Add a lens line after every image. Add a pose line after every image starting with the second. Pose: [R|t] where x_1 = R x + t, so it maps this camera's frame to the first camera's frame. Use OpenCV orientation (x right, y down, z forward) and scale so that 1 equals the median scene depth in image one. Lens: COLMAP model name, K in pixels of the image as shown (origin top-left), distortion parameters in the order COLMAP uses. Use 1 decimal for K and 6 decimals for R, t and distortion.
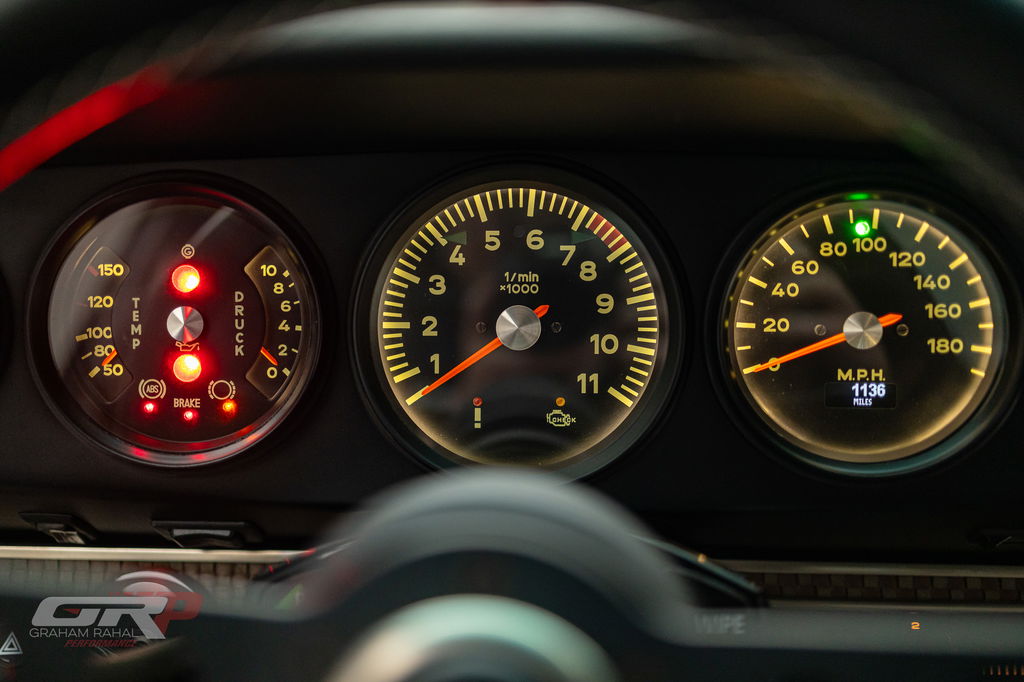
lens RADIAL K [[1039.8, 0, 509.9], [0, 1039.8, 334.0], [0, 0, 1]] dist [0.022941, 0.000000]
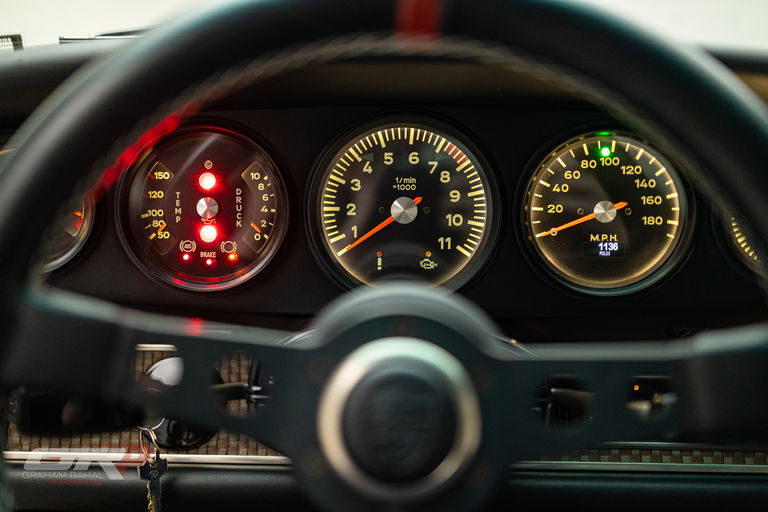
lens RADIAL K [[779.8, 0, 383.2], [0, 779.8, 254.8], [0, 0, 1]] dist [0.022941, 0.000000]
pose [[0.999805, -0.000300, 0.019750, -0.050875], [-0.000474, 0.999232, 0.039181, 0.016725], [-0.019746, -0.039183, 0.999037, -0.272564]]
